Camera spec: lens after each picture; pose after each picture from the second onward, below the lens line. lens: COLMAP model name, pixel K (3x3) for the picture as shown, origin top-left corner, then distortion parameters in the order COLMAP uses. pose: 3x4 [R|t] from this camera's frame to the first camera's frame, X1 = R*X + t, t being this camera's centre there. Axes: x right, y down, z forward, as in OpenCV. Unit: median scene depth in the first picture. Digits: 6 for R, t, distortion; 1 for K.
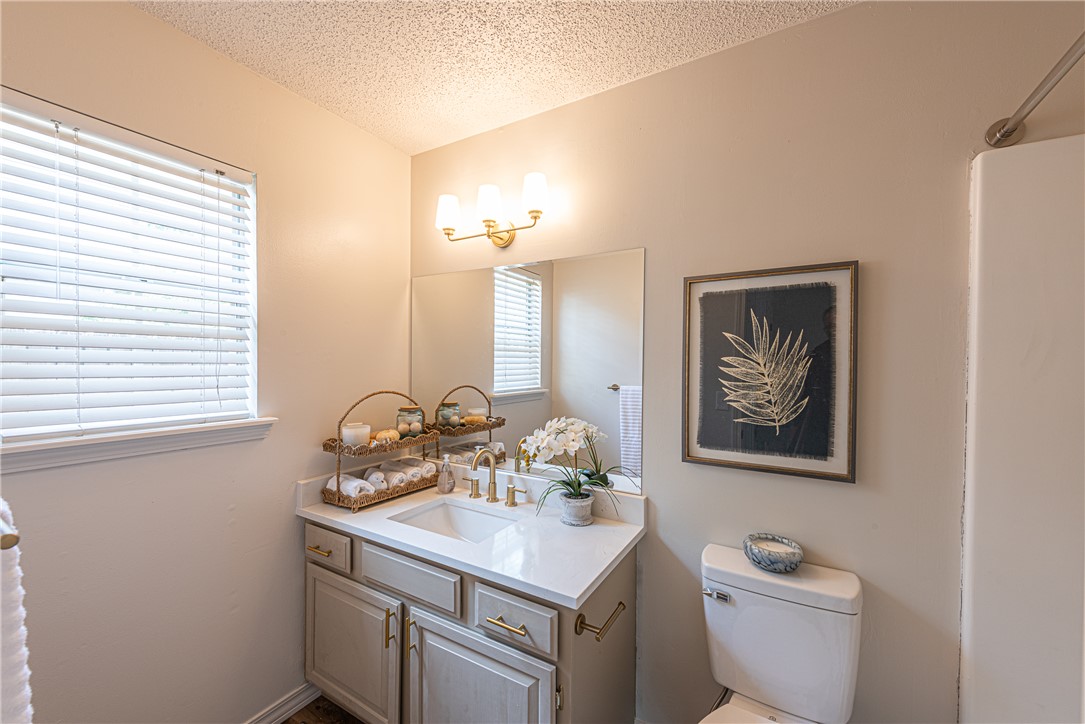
lens RADIAL K [[428.1, 0, 543.0], [0, 428.1, 368.3], [0, 0, 1]] dist [-0.000162, 0.000563]
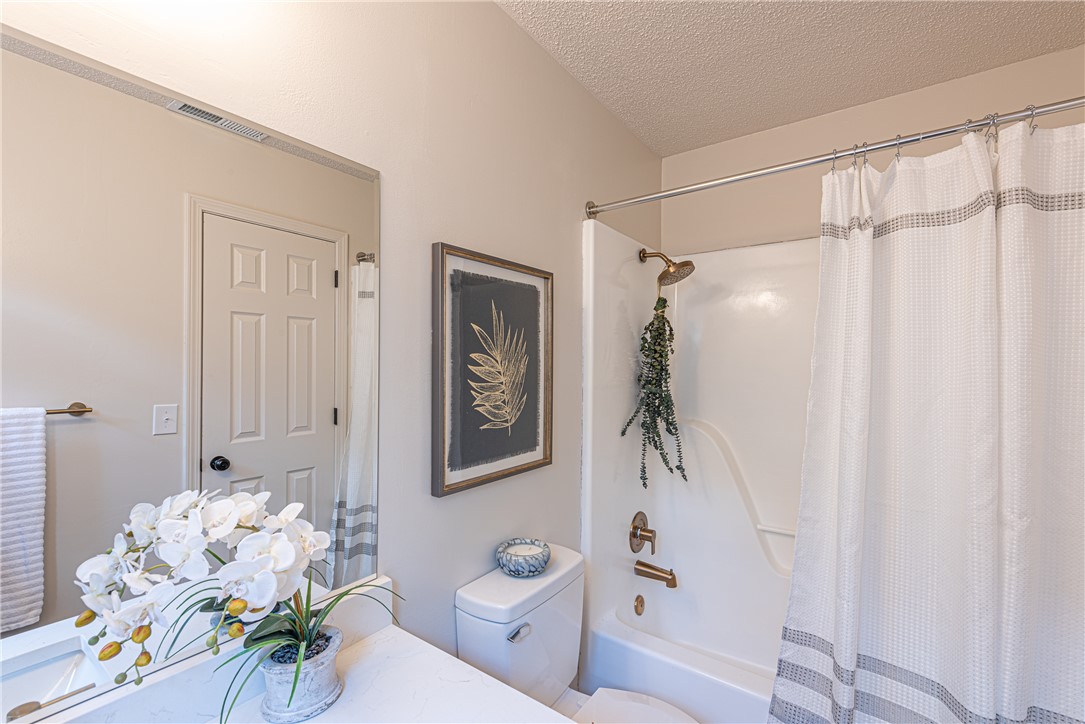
lens RADIAL K [[465.9, 0, 543.9], [0, 465.9, 359.2], [0, 0, 1]] dist [0.000636, -0.001276]
pose [[0.084797, -0.007032, 0.996373, -0.505469], [-0.004276, 0.999963, 0.007421, -0.024733], [-0.996389, -0.004889, 0.084764, 0.869531]]
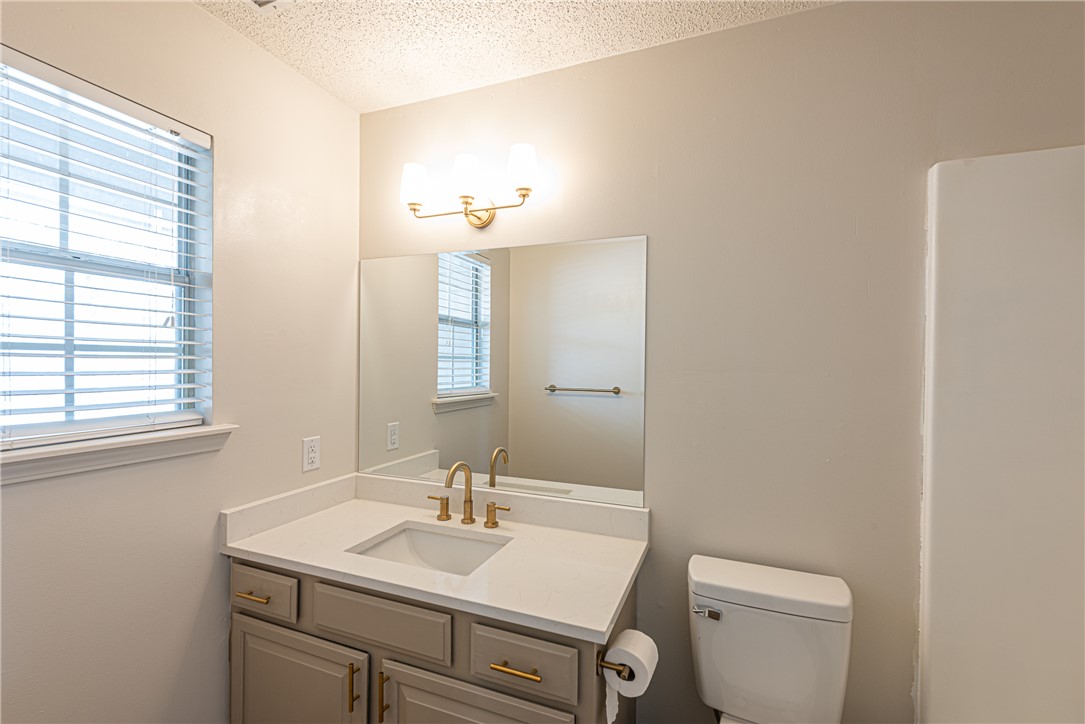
lens RADIAL K [[465.9, 0, 541.0], [0, 465.9, 362.5], [0, 0, 1]] dist [0.000636, -0.001276]
pose [[0.987101, 0.002969, 0.160069, -0.118305], [-0.000563, 0.999886, -0.015078, 0.003881], [-0.160095, 0.014794, 0.986991, 0.049211]]
